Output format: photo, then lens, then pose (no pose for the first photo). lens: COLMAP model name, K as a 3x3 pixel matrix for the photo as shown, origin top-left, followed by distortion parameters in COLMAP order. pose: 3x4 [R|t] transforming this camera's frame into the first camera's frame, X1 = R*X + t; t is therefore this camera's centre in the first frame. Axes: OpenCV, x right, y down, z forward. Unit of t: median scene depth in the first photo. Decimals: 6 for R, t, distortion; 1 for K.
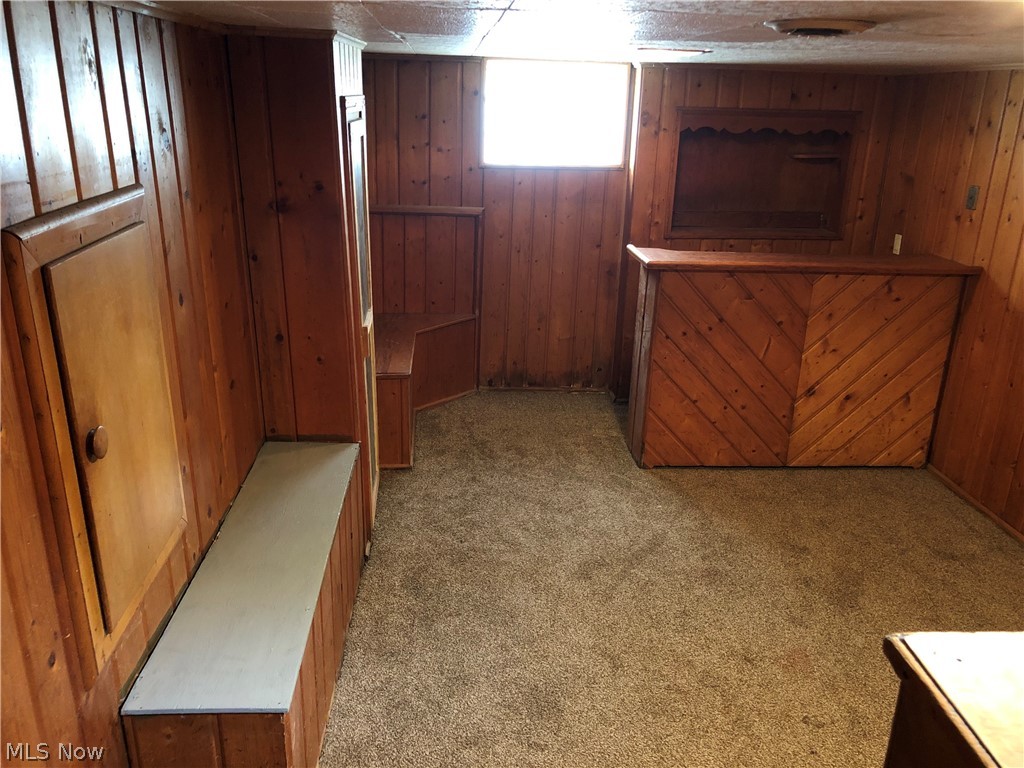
lens RADIAL K [[835.8, 0, 514.3], [0, 835.8, 376.7], [0, 0, 1]] dist [0.027383, -0.016393]
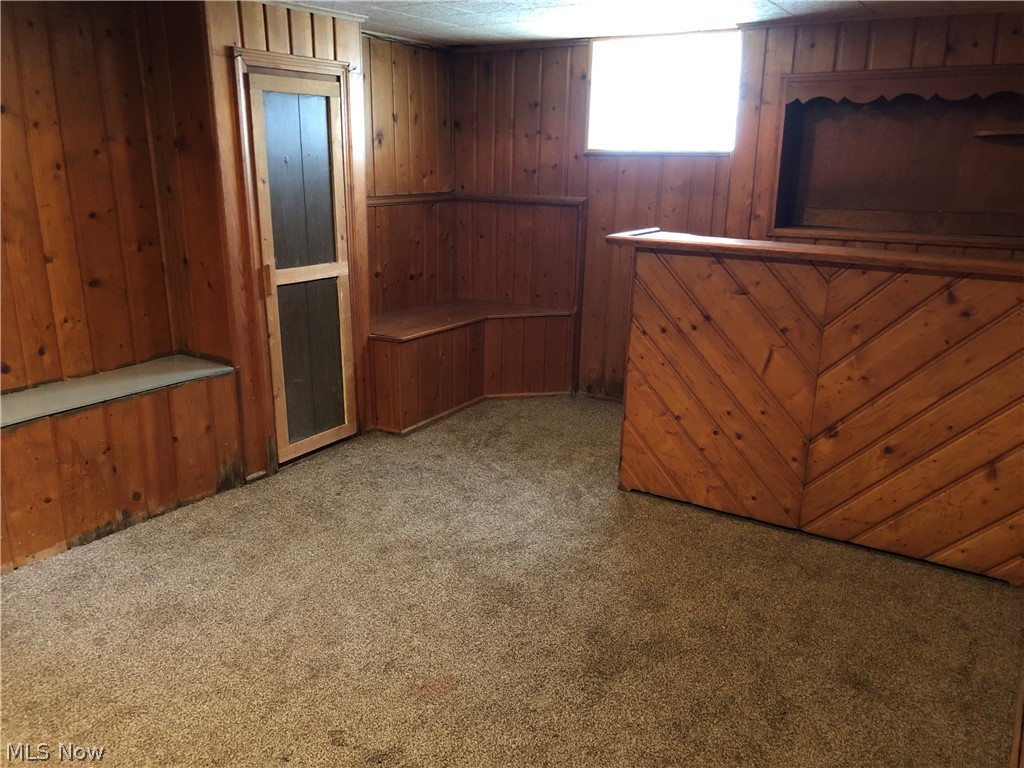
lens RADIAL K [[835.8, 0, 514.3], [0, 835.8, 376.7], [0, 0, 1]] dist [0.027383, -0.016393]
pose [[0.800718, 0.134946, -0.583644, 0.542487], [-0.181325, 0.983190, -0.021439, 0.035815], [0.570940, 0.122996, 0.811726, 0.241785]]
